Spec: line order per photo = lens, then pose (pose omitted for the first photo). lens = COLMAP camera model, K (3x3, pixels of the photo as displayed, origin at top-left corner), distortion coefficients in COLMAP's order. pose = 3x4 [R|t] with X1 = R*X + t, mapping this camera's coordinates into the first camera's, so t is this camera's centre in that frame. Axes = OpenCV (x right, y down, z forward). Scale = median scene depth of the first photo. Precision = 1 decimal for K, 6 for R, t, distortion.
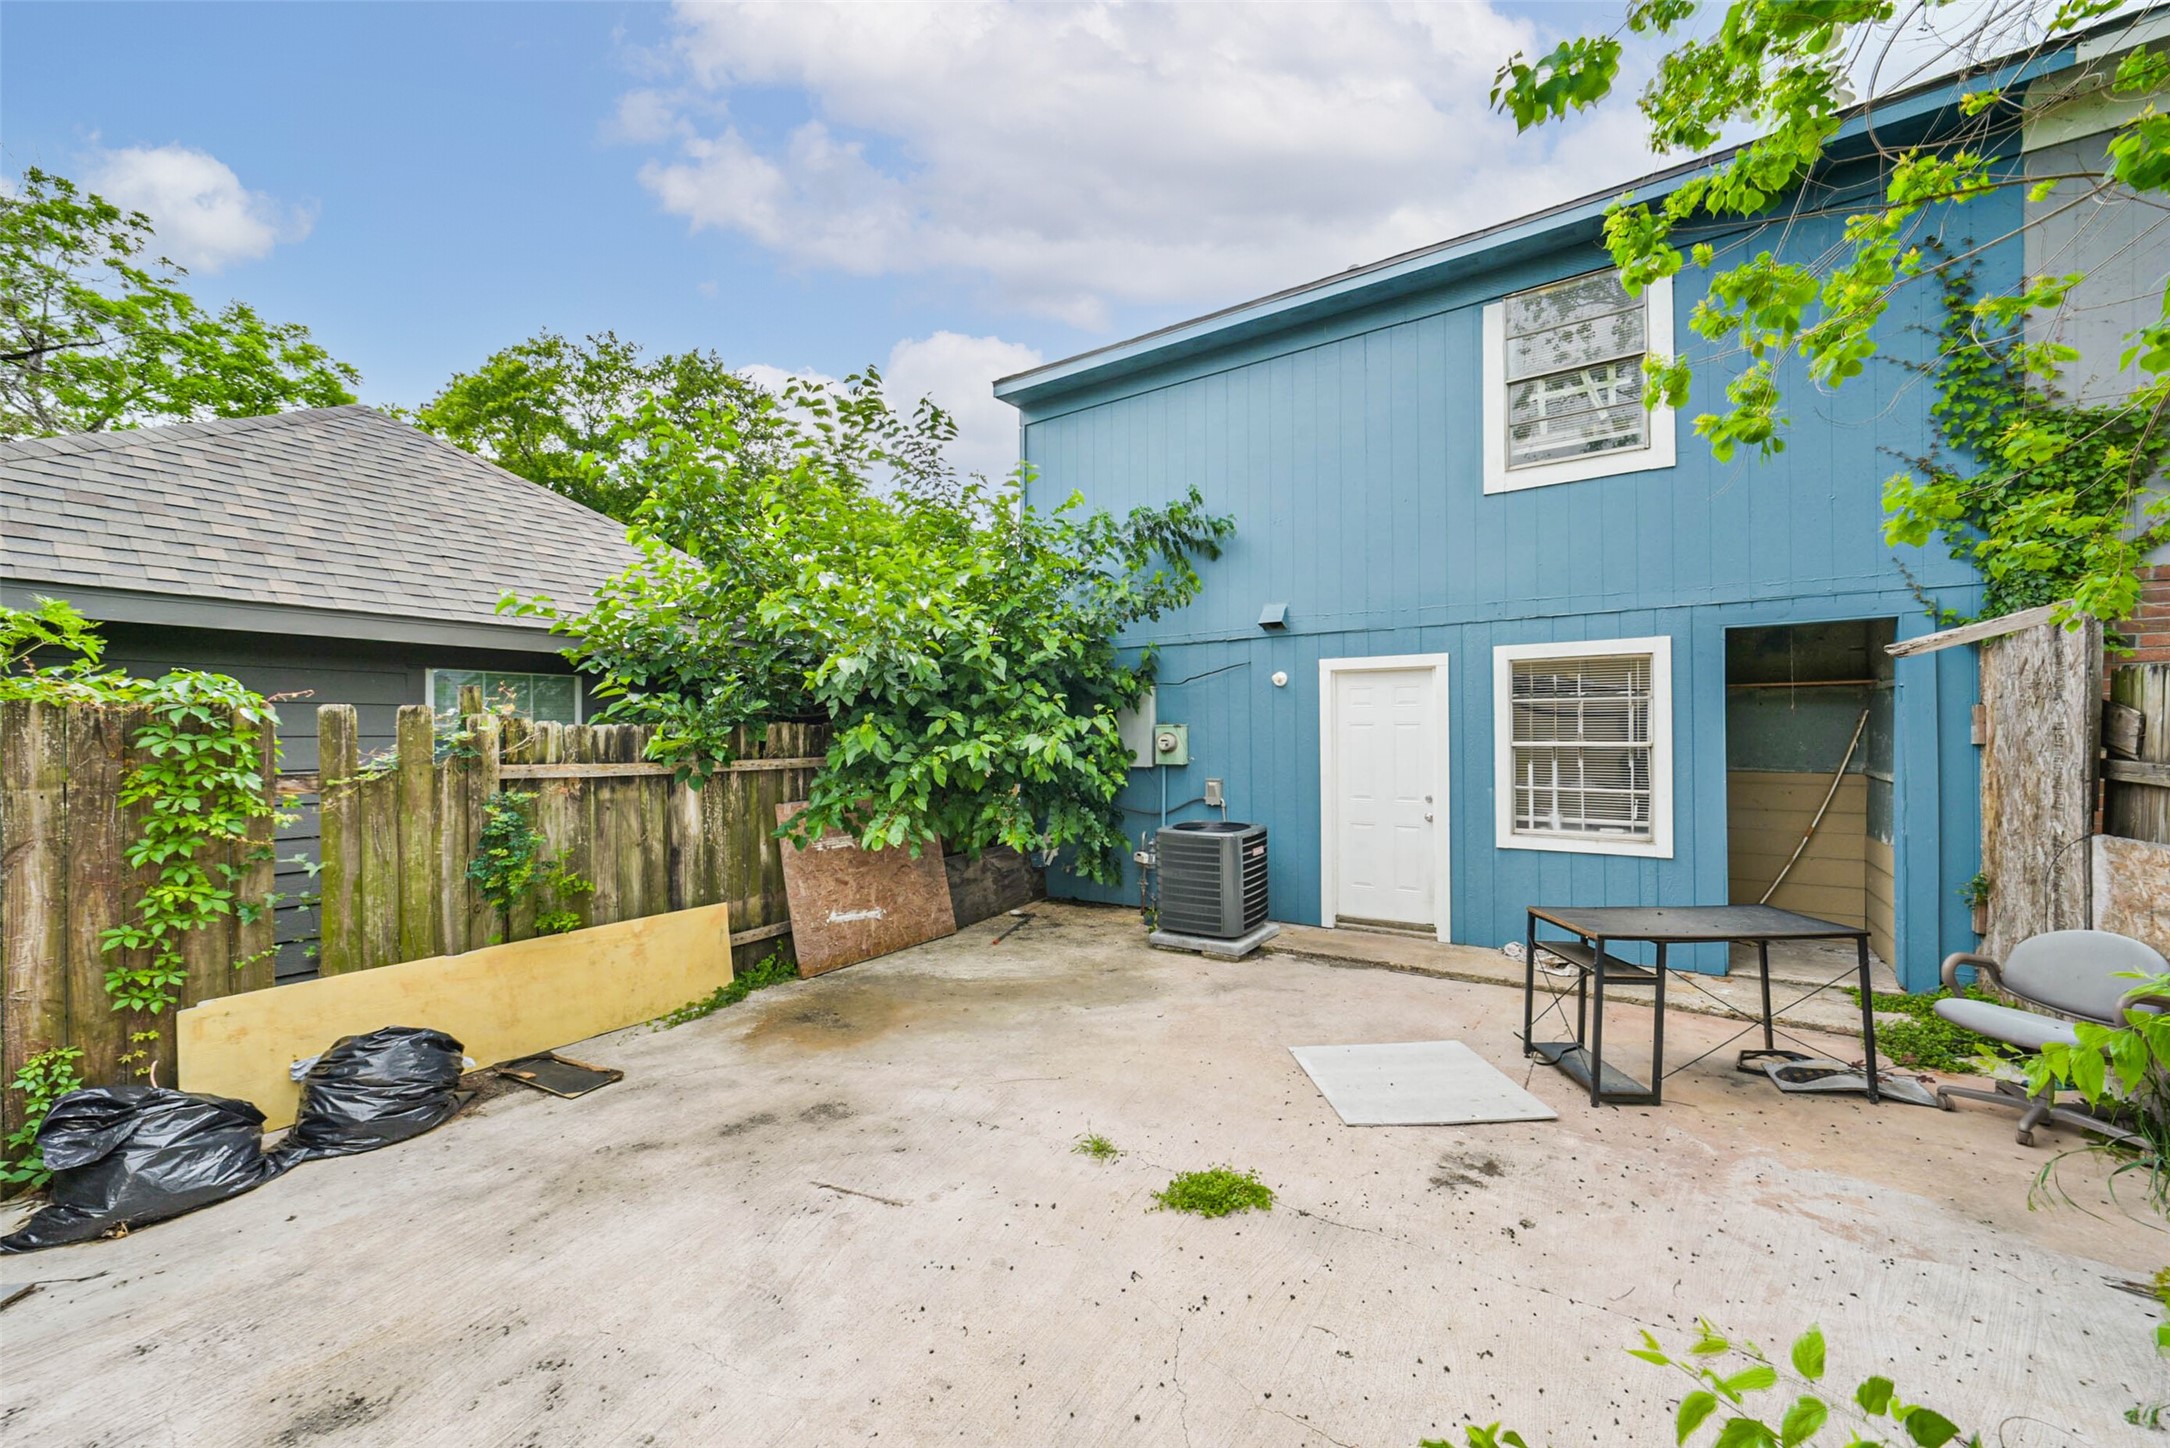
lens RADIAL K [[836.5, 0, 1092.0], [0, 836.5, 722.0], [0, 0, 1]] dist [0.015485, -0.001453]
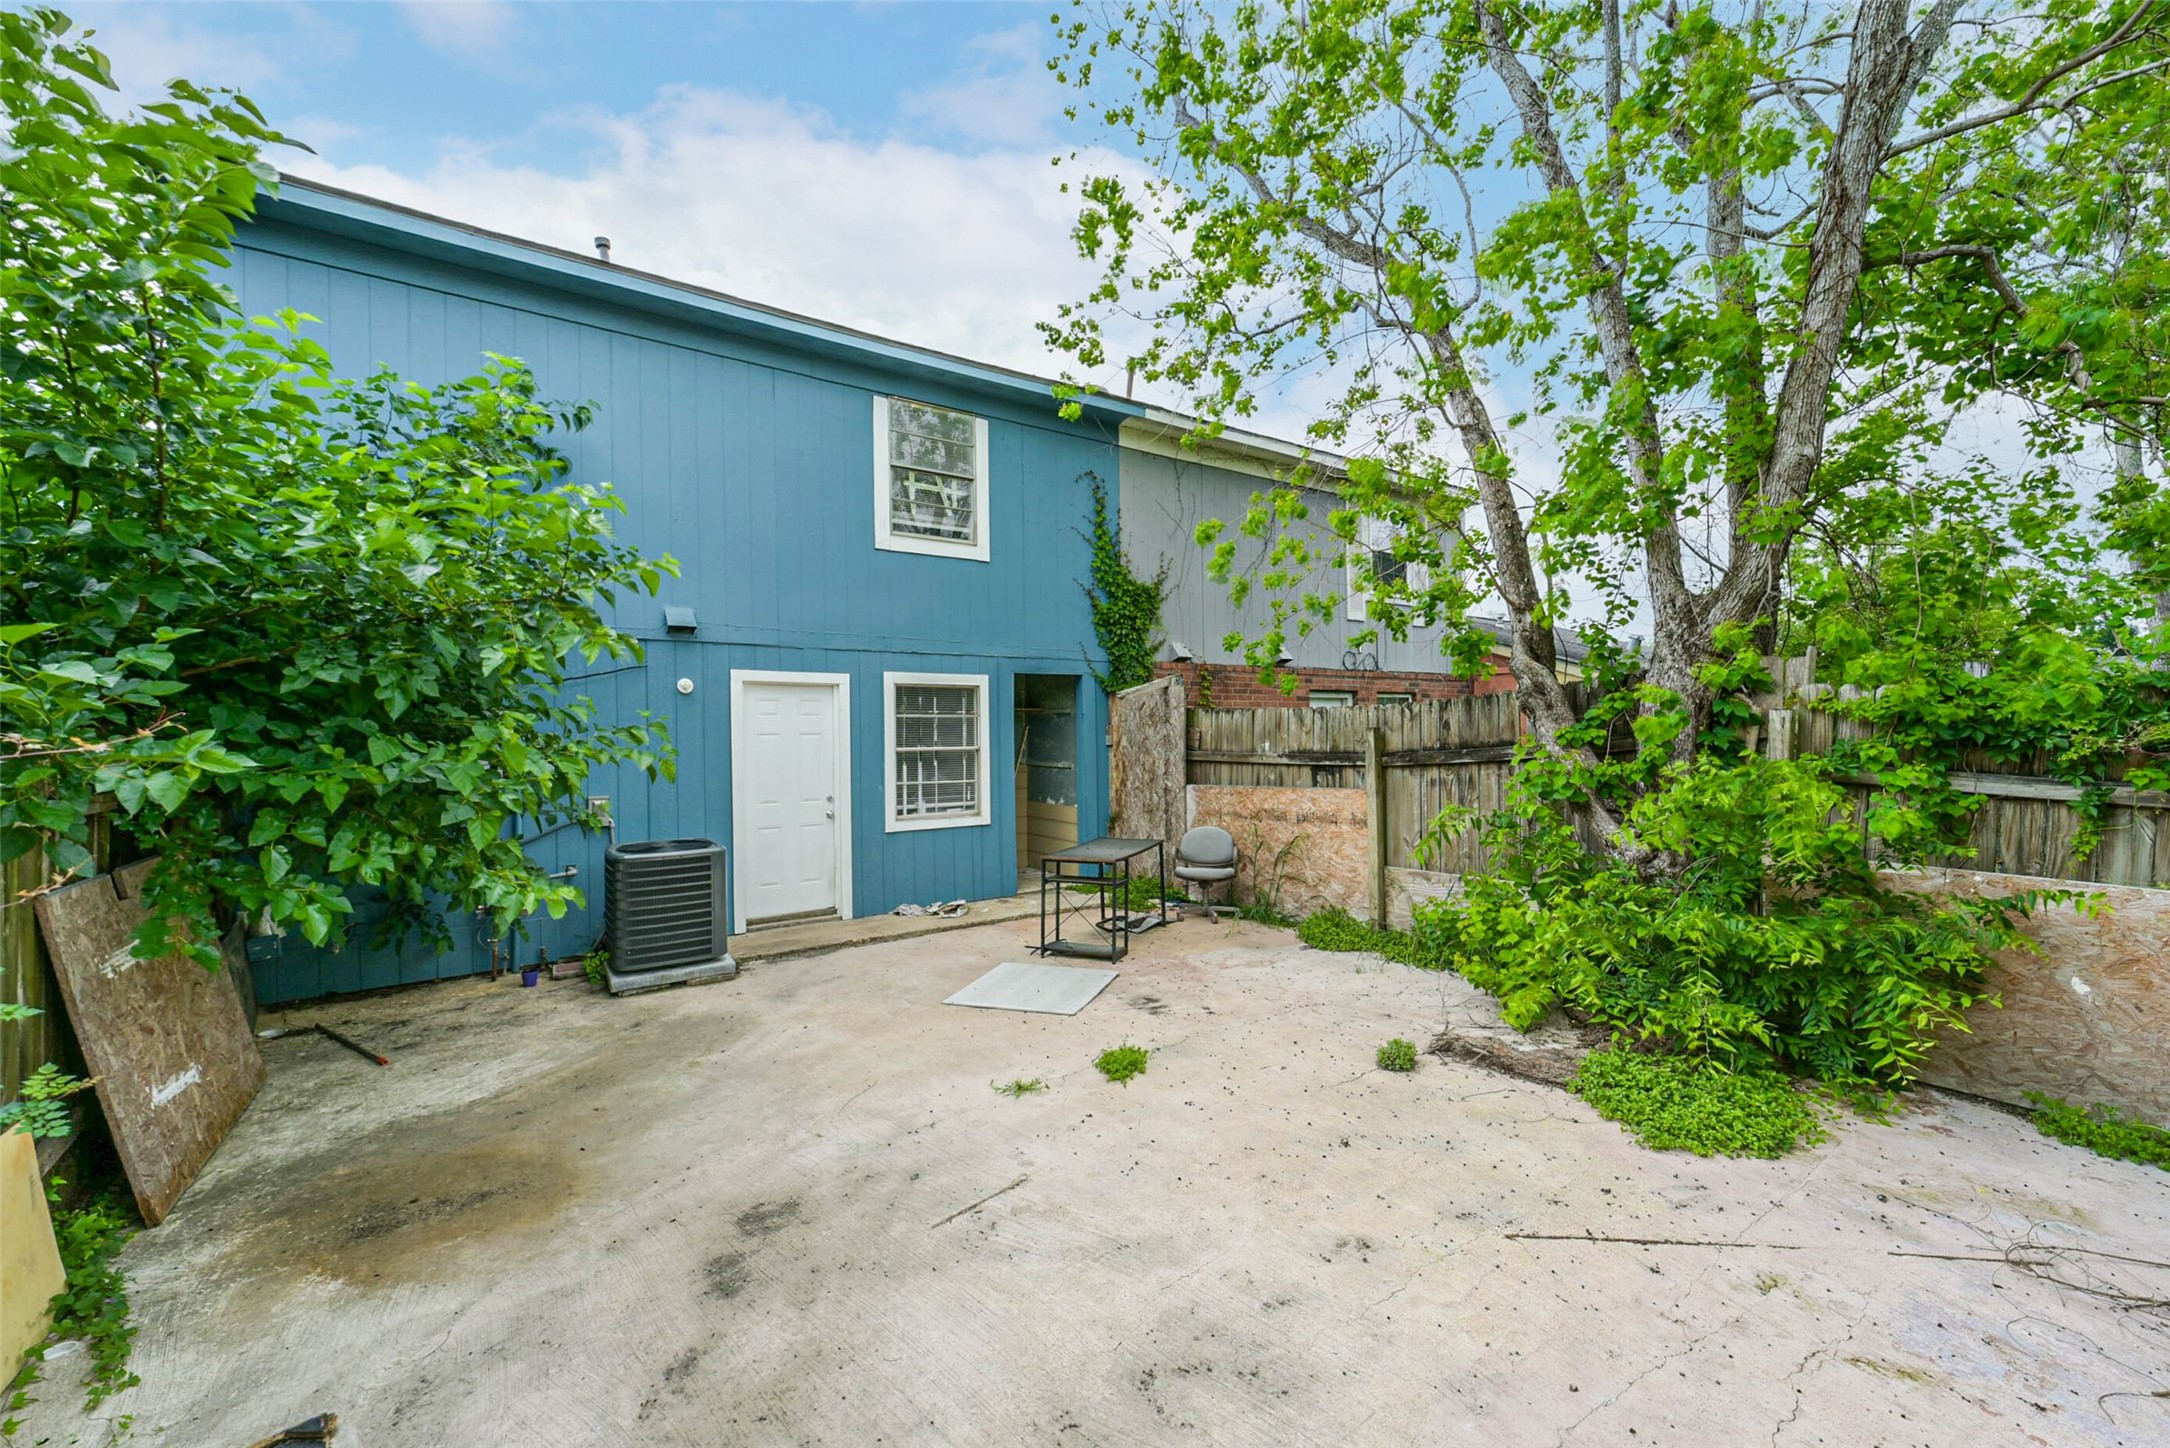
lens RADIAL K [[836.5, 0, 1092.6], [0, 836.5, 733.7], [0, 0, 1]] dist [0.015485, -0.001453]
pose [[0.371164, 0.004260, 0.928558, -0.624421], [-0.003875, 0.999988, -0.003039, 0.005180], [-0.928559, -0.002470, 0.371176, 0.276342]]
